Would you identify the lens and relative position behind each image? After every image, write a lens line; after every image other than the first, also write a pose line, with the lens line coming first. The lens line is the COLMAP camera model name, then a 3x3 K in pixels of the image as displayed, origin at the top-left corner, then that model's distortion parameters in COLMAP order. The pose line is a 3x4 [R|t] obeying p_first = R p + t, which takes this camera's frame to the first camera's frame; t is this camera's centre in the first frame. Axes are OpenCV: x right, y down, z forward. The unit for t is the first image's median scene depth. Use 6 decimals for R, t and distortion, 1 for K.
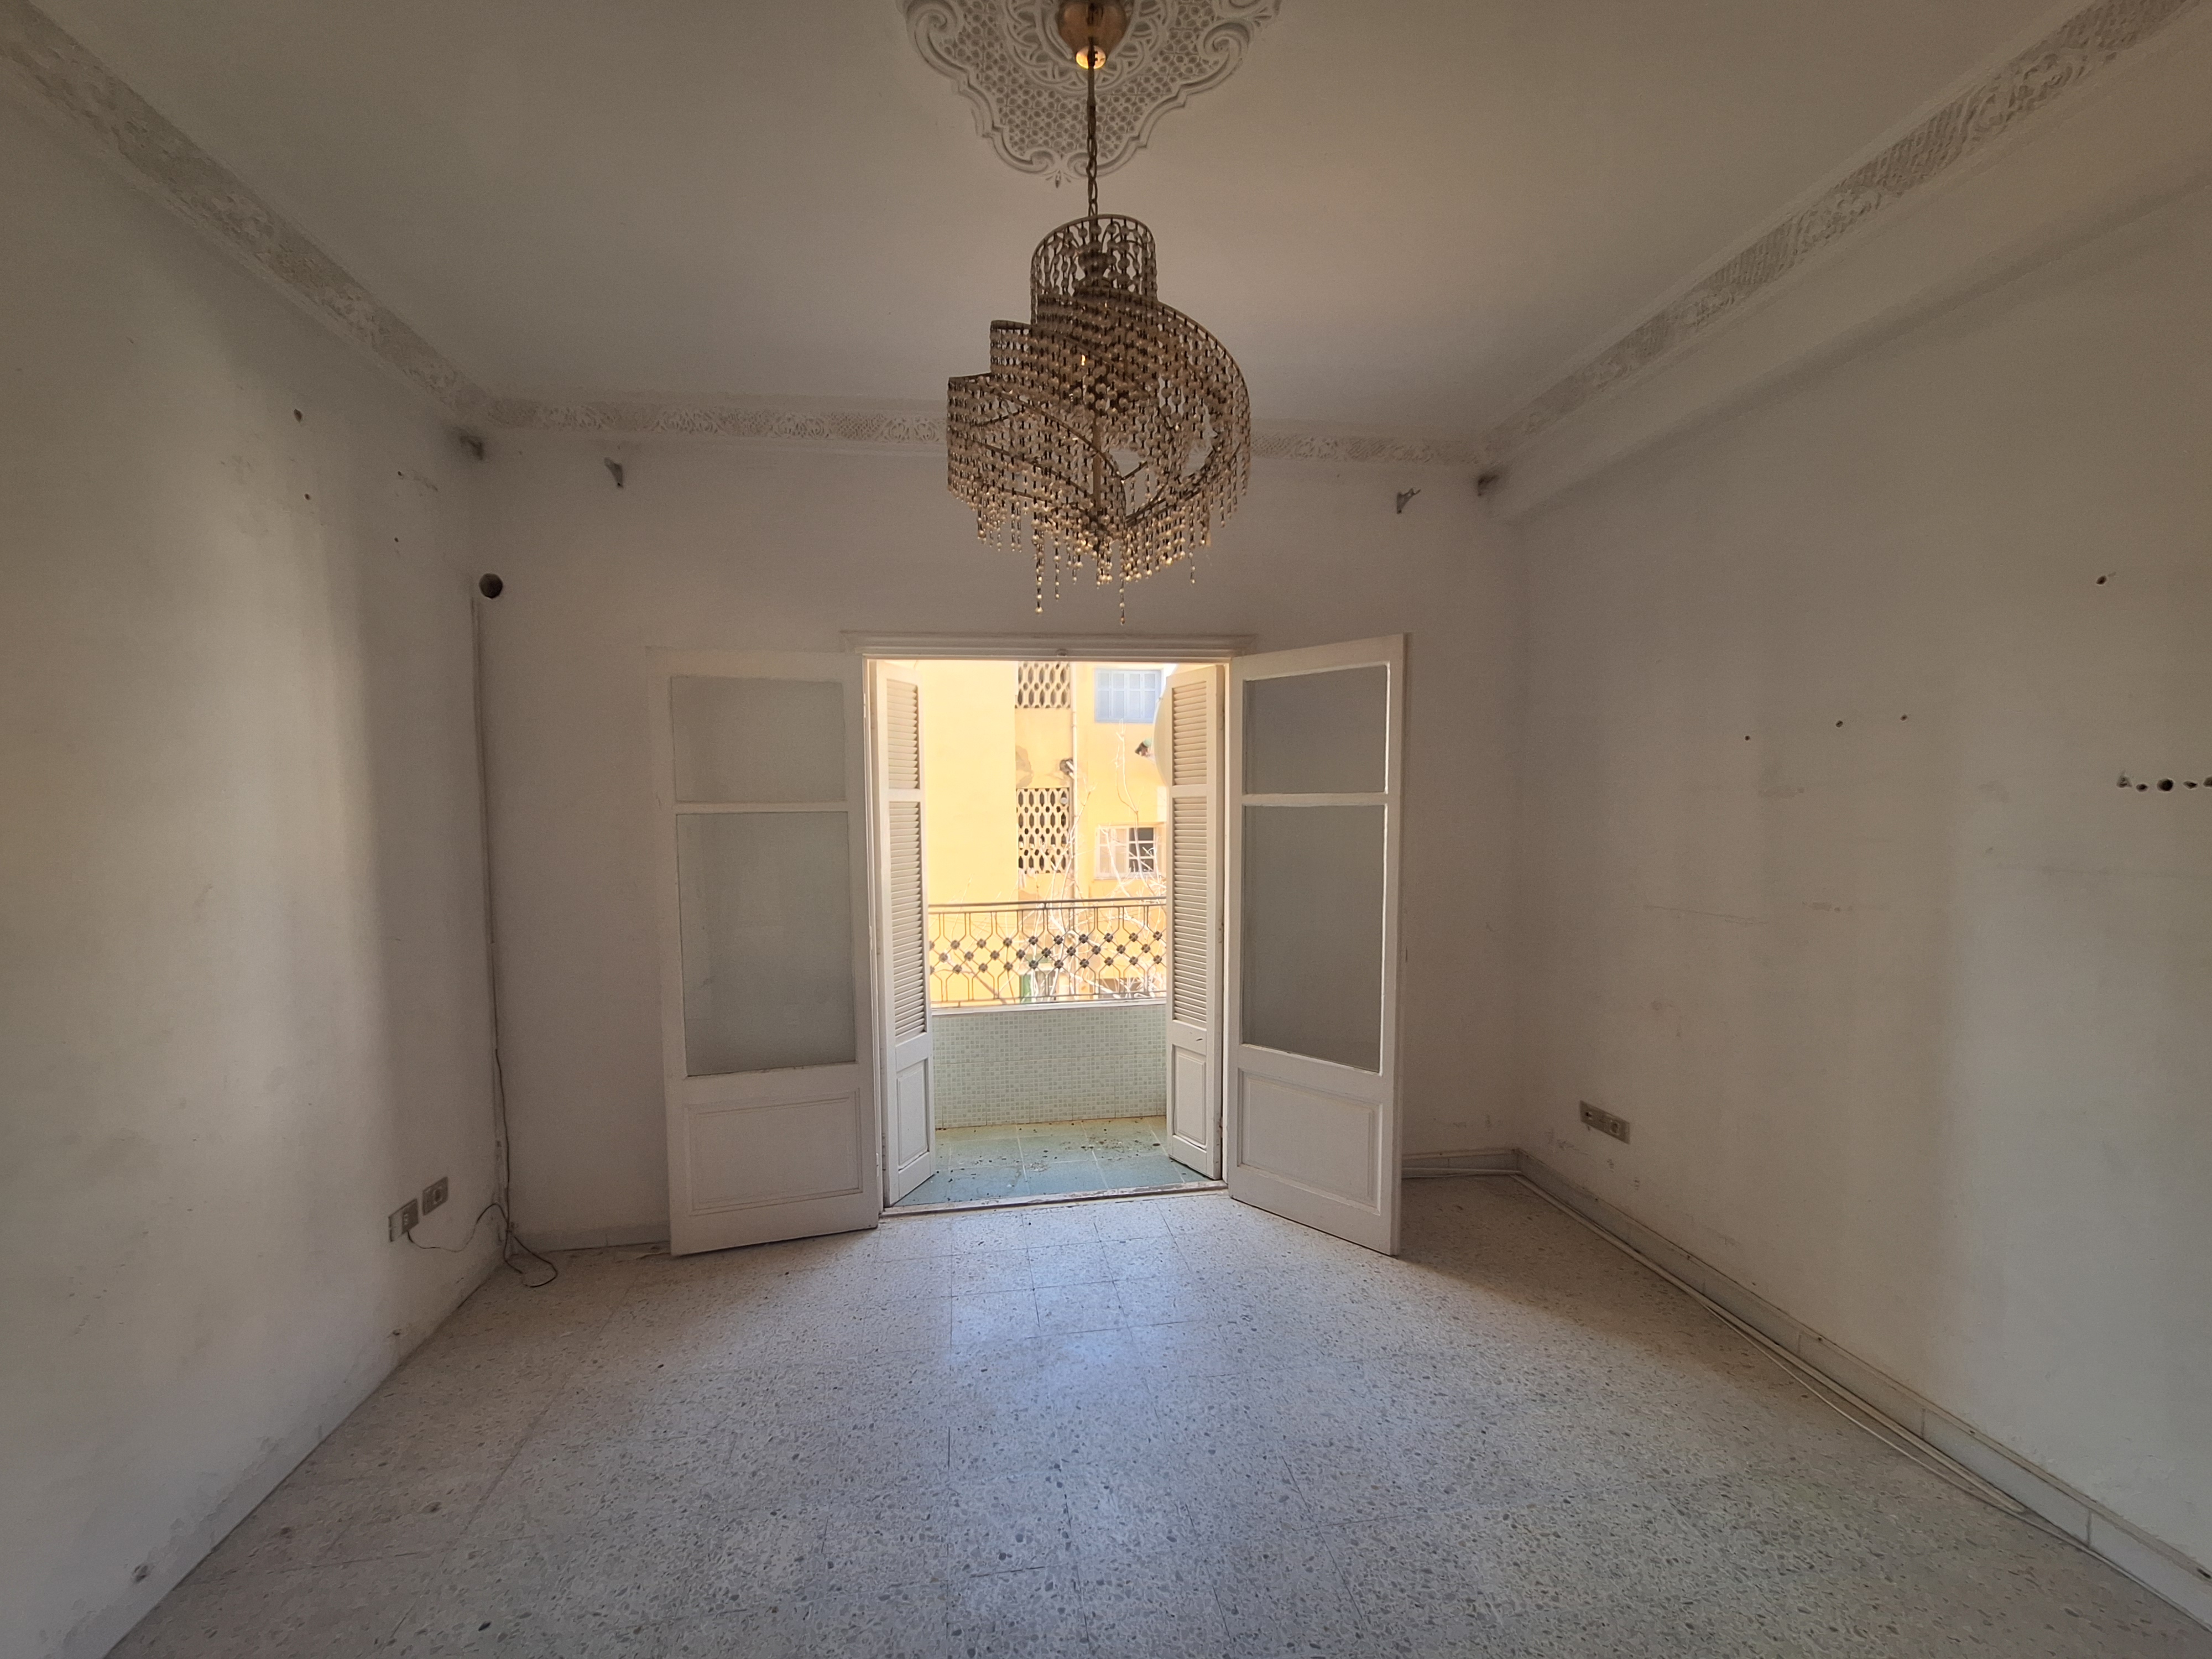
lens RADIAL K [[876.3, 0, 1115.6], [0, 876.3, 848.0], [0, 0, 1]] dist [-0.002709, 0.003865]
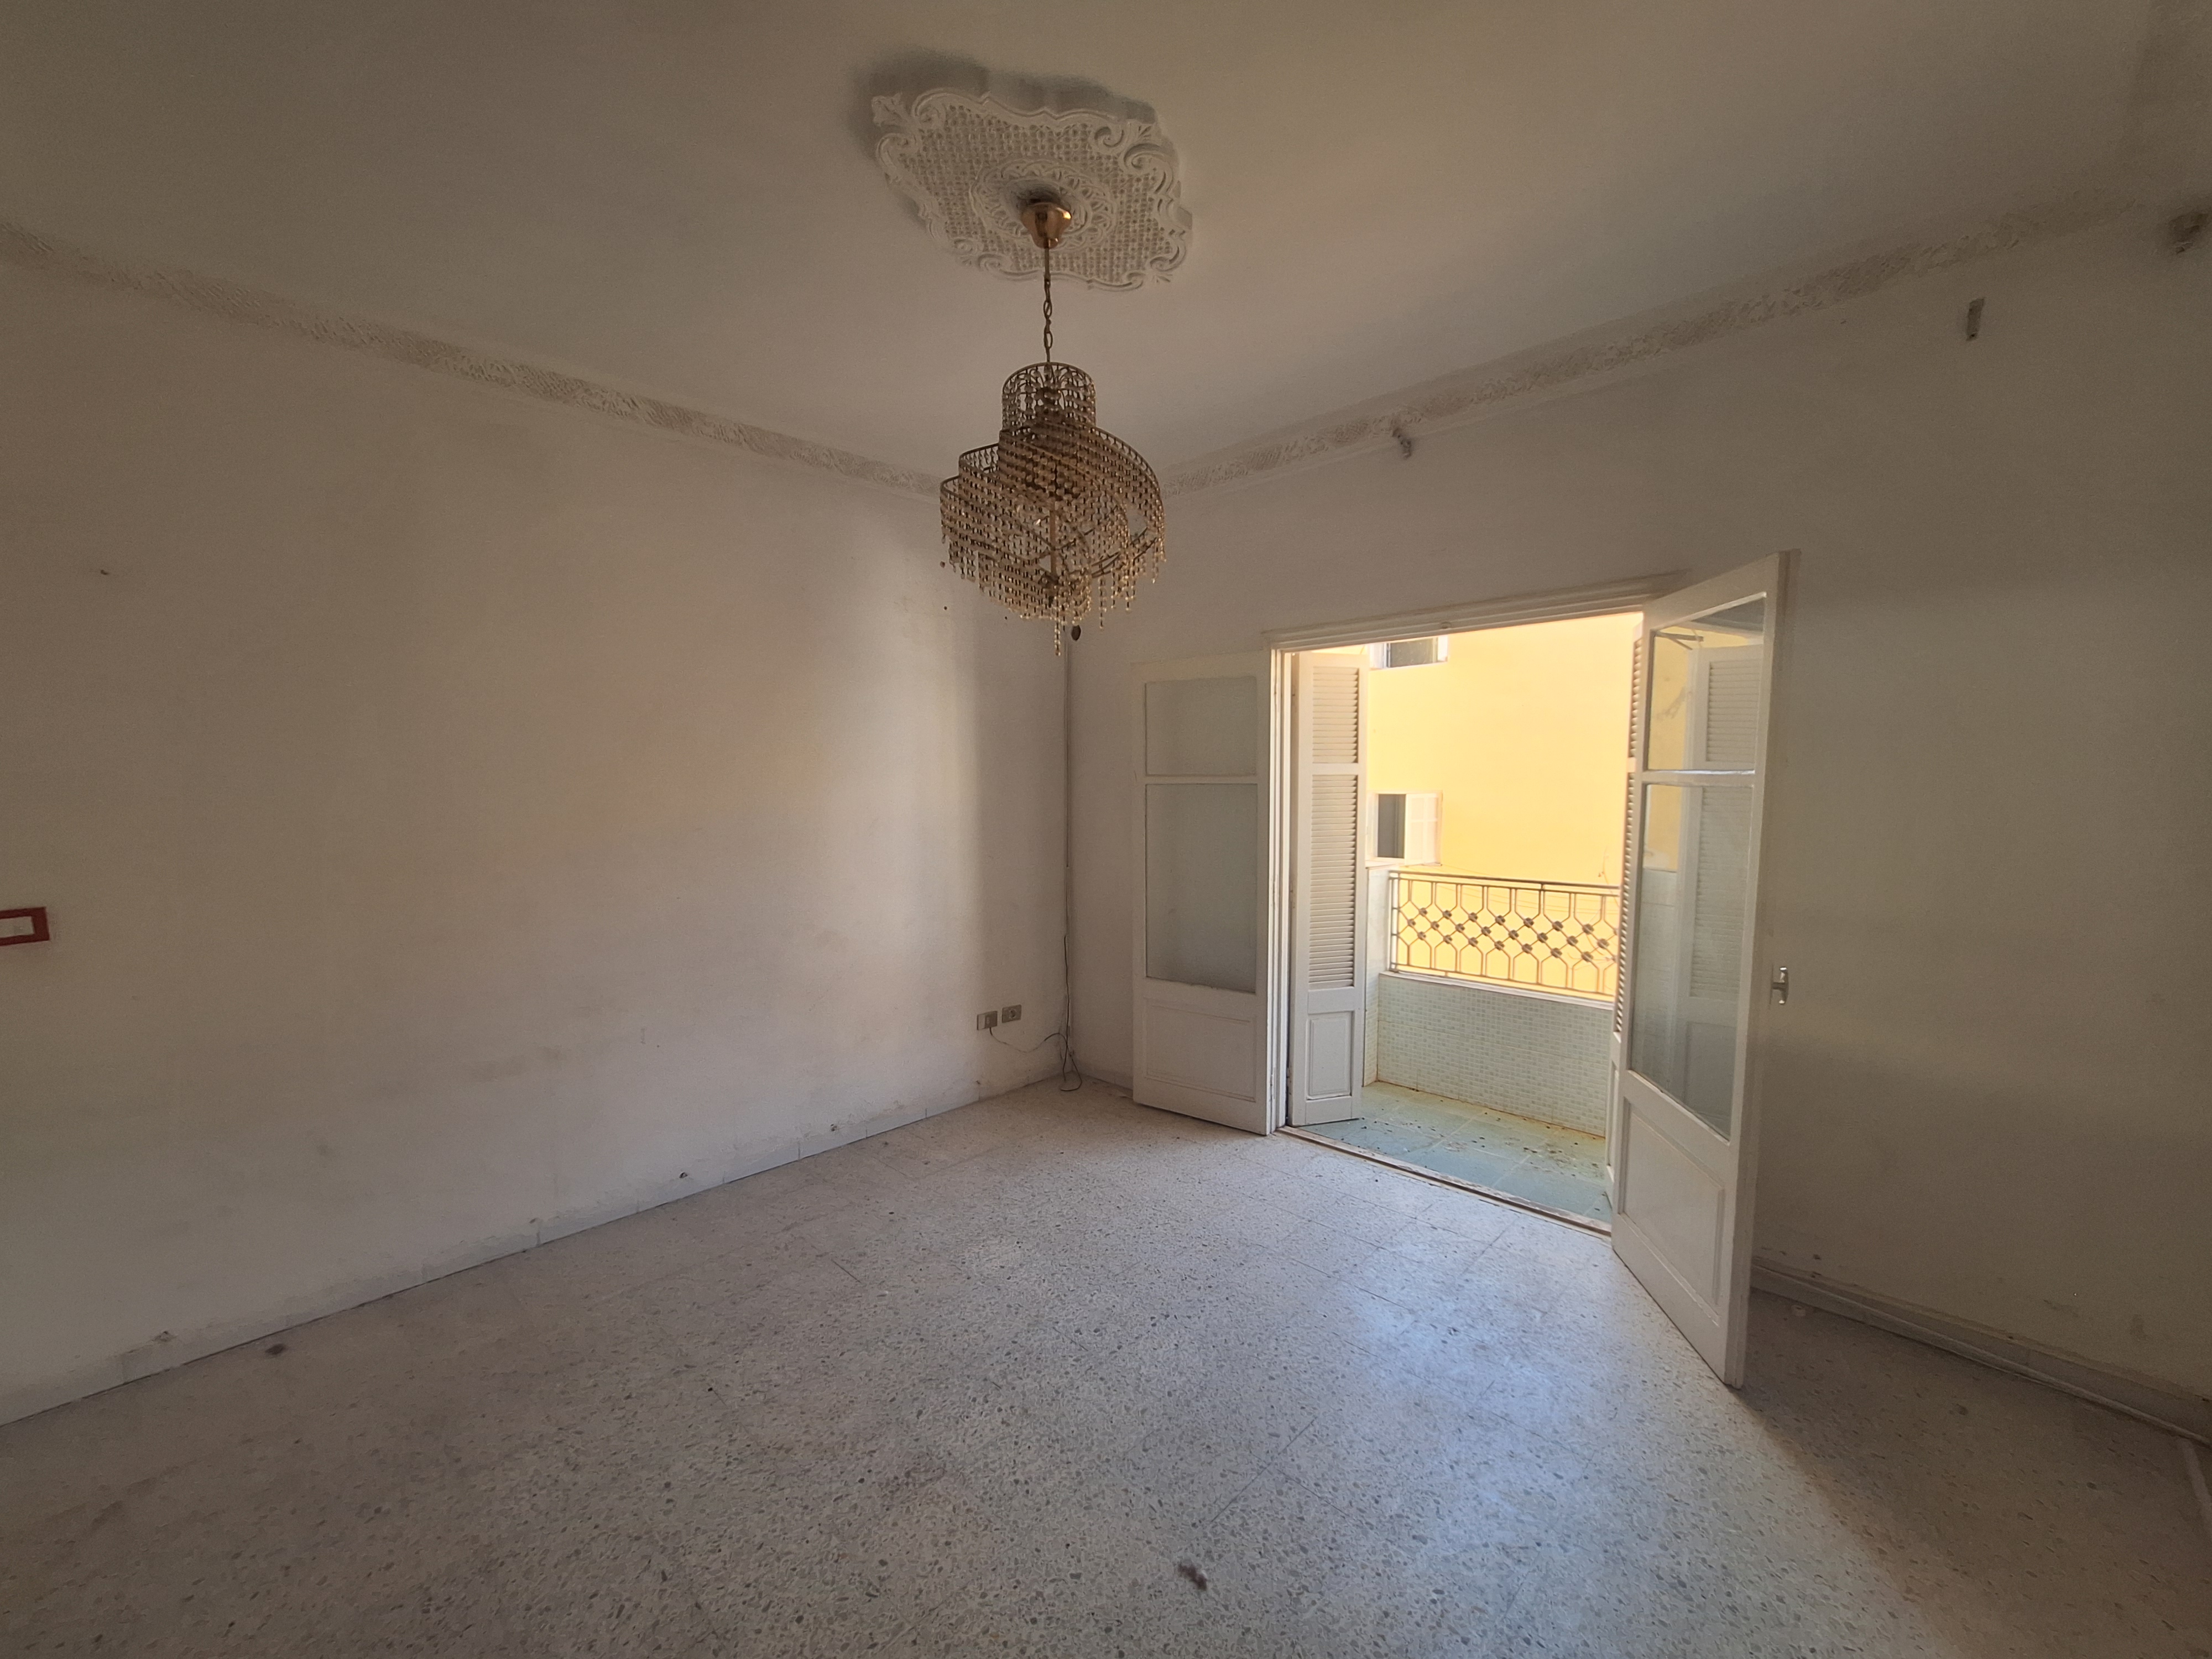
lens RADIAL K [[876.3, 0, 1101.1], [0, 876.3, 821.0], [0, 0, 1]] dist [-0.002709, 0.003865]
pose [[0.604989, 0.044664, -0.794980, 0.528824], [-0.034436, 0.998959, 0.029917, -0.020174], [0.795489, 0.009276, 0.605897, 0.103847]]
